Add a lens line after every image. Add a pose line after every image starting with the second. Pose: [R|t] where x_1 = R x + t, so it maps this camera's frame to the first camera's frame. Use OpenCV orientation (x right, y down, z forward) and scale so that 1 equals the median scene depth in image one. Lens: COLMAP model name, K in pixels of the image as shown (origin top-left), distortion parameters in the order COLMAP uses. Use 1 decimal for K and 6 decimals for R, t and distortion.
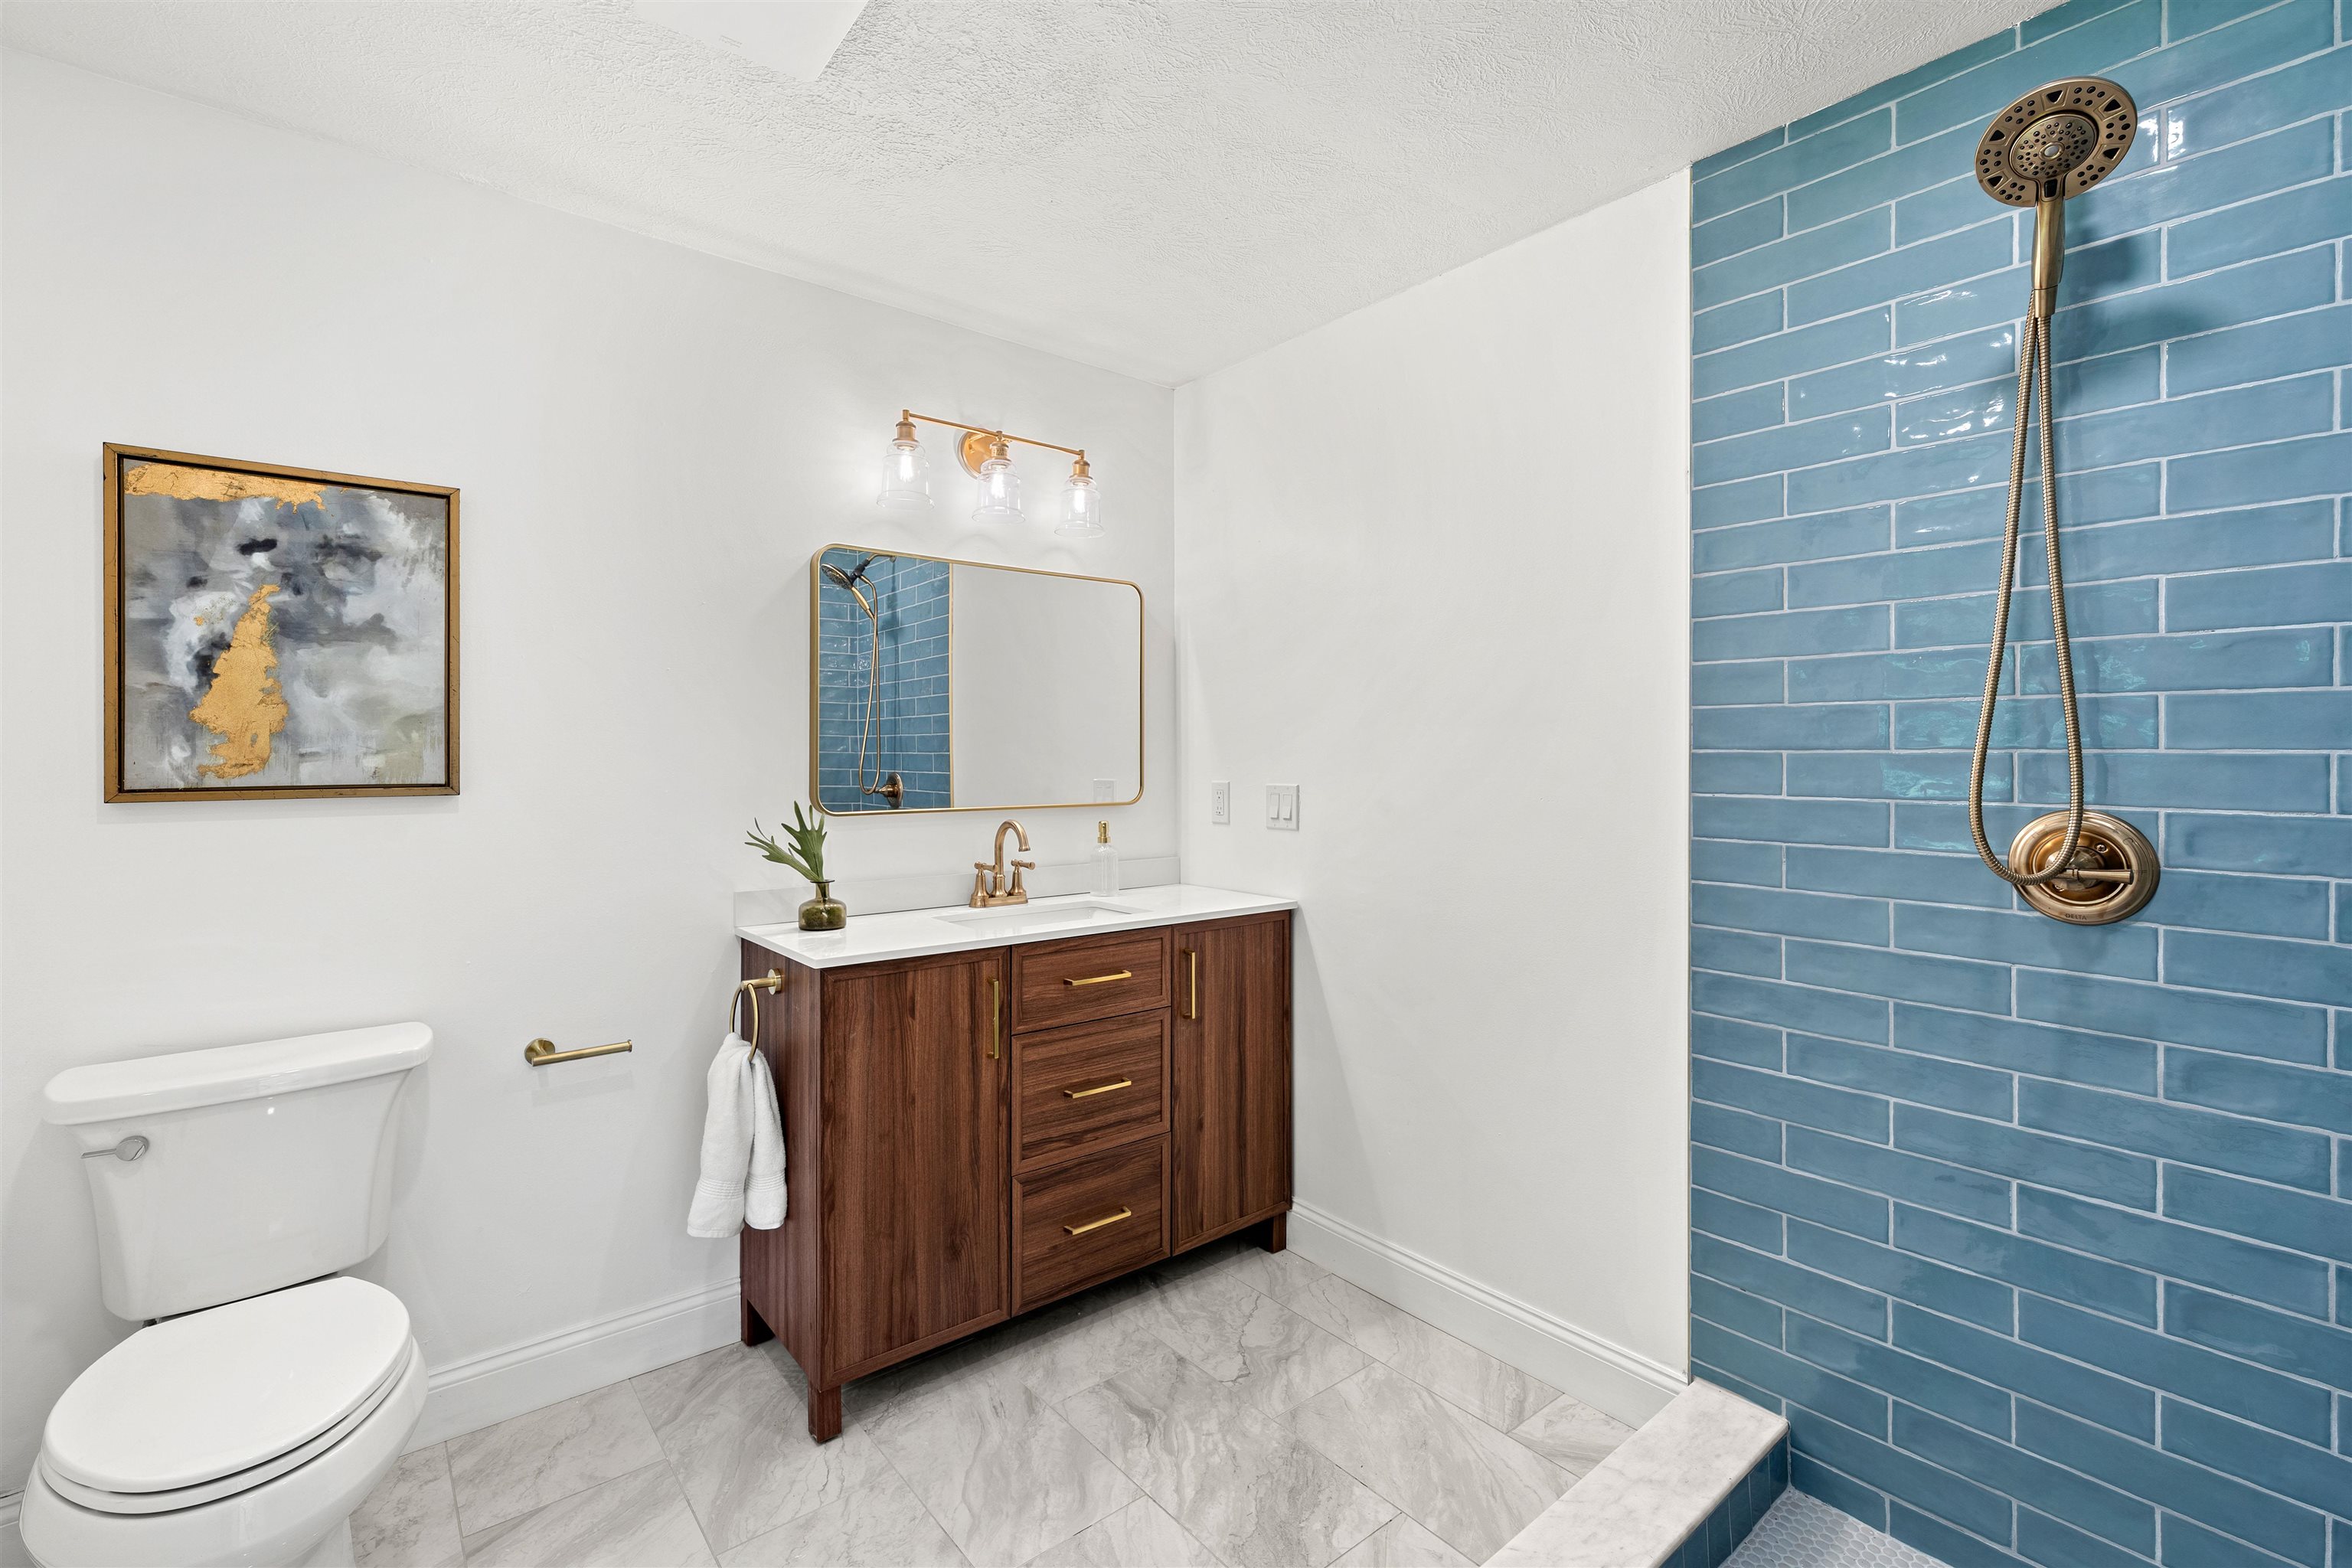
lens RADIAL K [[1059.7, 0, 1178.2], [0, 1059.7, 772.5], [0, 0, 1]] dist [0.001816, -0.001183]
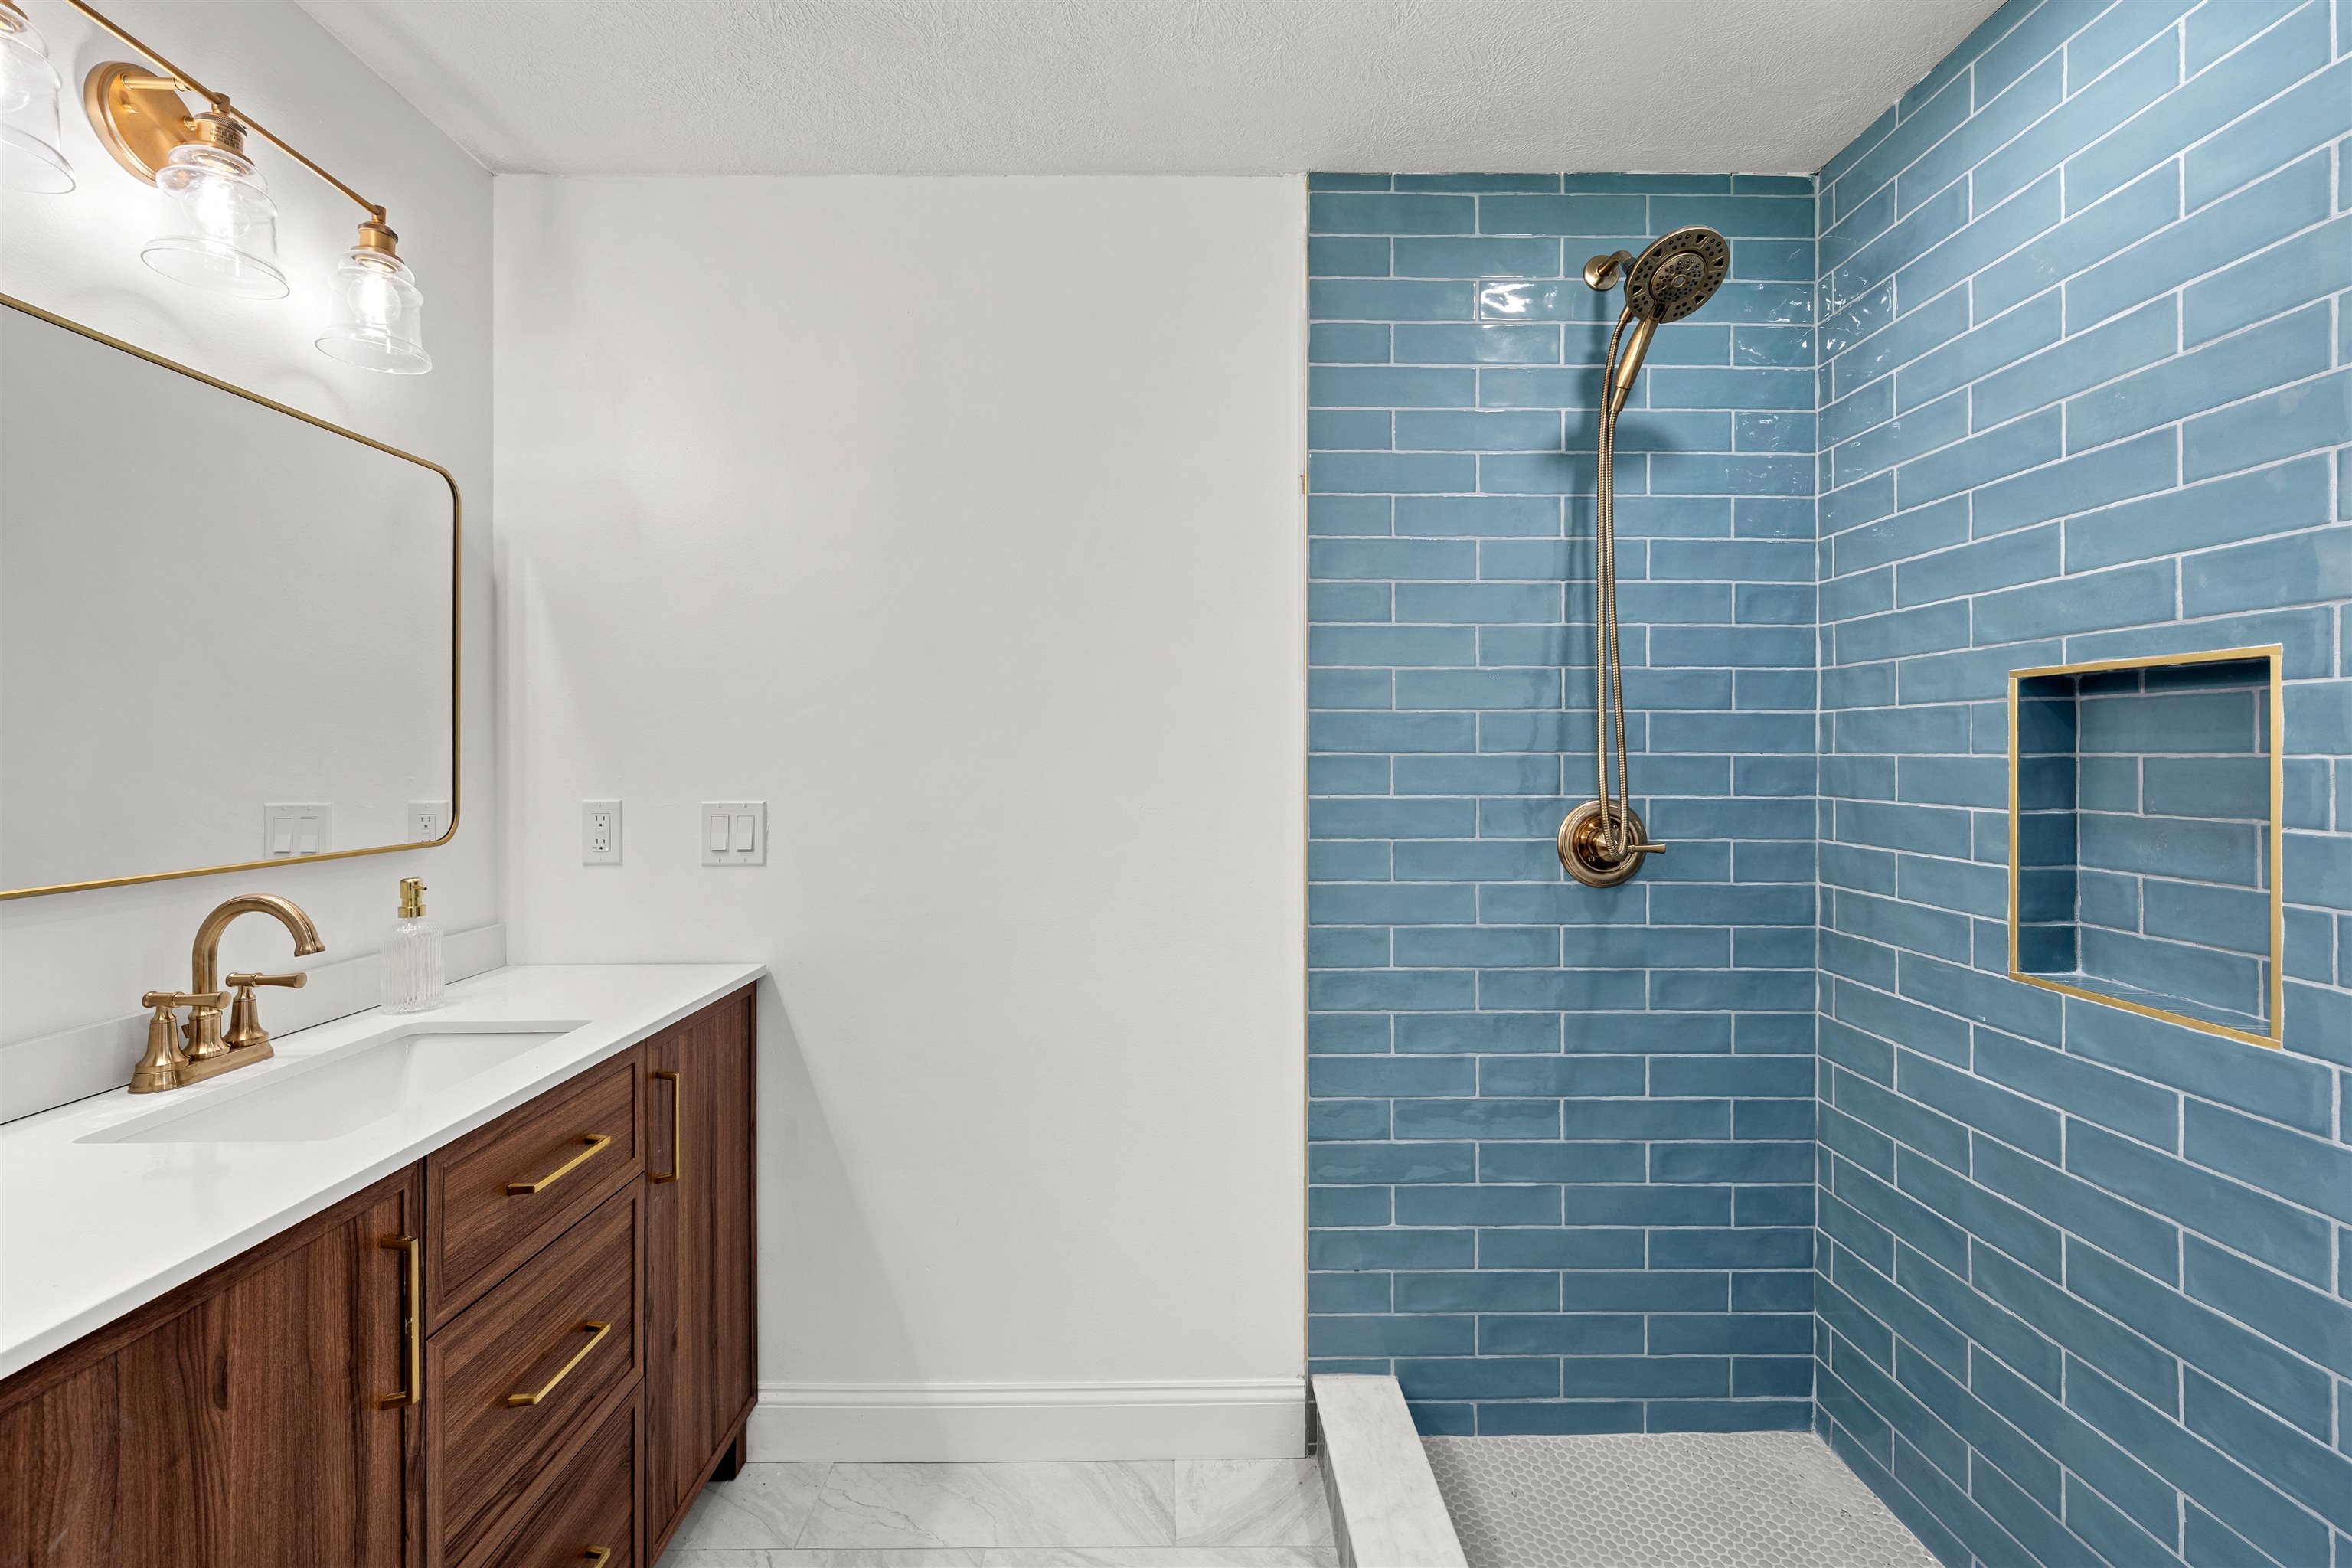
lens RADIAL K [[1018.2, 0, 1180.9], [0, 1018.2, 761.1], [0, 0, 1]] dist [0.002396, -0.001071]
pose [[0.622566, -0.005901, 0.782545, -0.346984], [0.016396, 0.999850, -0.005505, -0.009865], [-0.782396, 0.016258, 0.622569, 0.490889]]
